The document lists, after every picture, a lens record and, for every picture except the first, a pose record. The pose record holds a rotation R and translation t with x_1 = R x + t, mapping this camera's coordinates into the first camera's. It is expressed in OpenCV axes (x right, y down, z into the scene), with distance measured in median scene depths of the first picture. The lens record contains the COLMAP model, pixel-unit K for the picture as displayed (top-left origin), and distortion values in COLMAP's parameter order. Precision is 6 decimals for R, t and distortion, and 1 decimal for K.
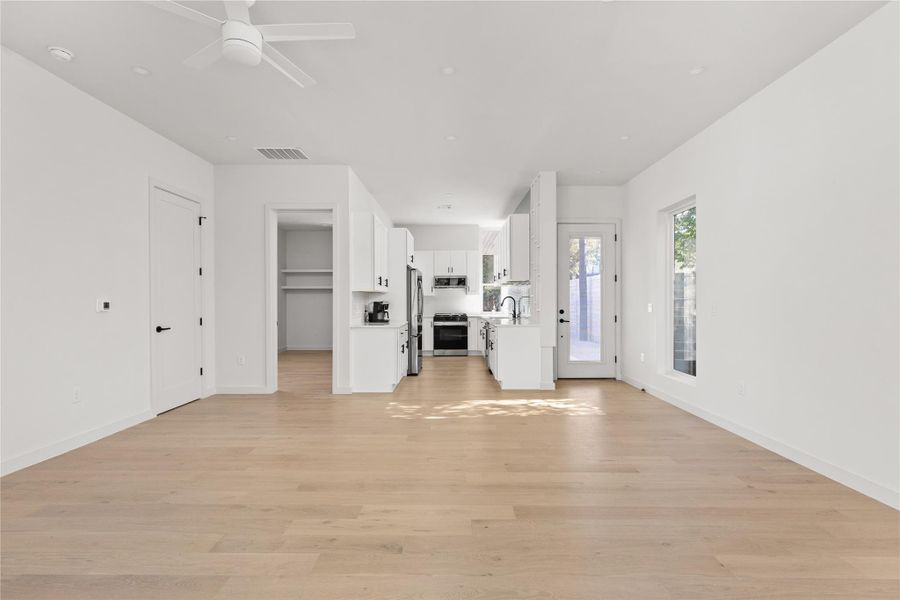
lens RADIAL K [[423.4, 0, 450.0], [0, 423.4, 300.0], [0, 0, 1]] dist [-0.000818, 0.000212]
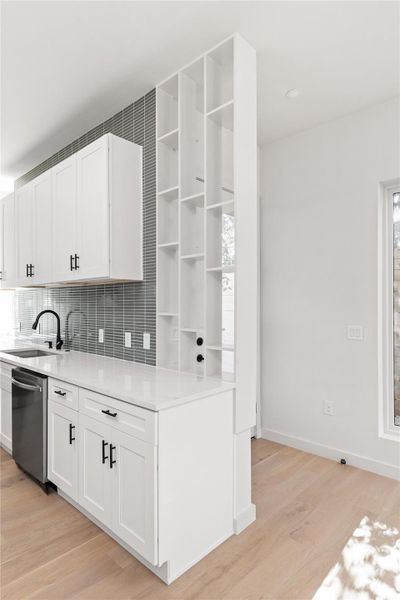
lens RADIAL K [[340.3, 0, 201.3], [0, 340.3, 306.2], [0, 0, 1]] dist [0.006156, 0.000783]
pose [[0.669526, 0.003484, 0.742780, -0.063365], [-0.006806, 0.999976, 0.001445, -0.018932], [-0.742757, -0.006022, 0.669534, 0.705891]]
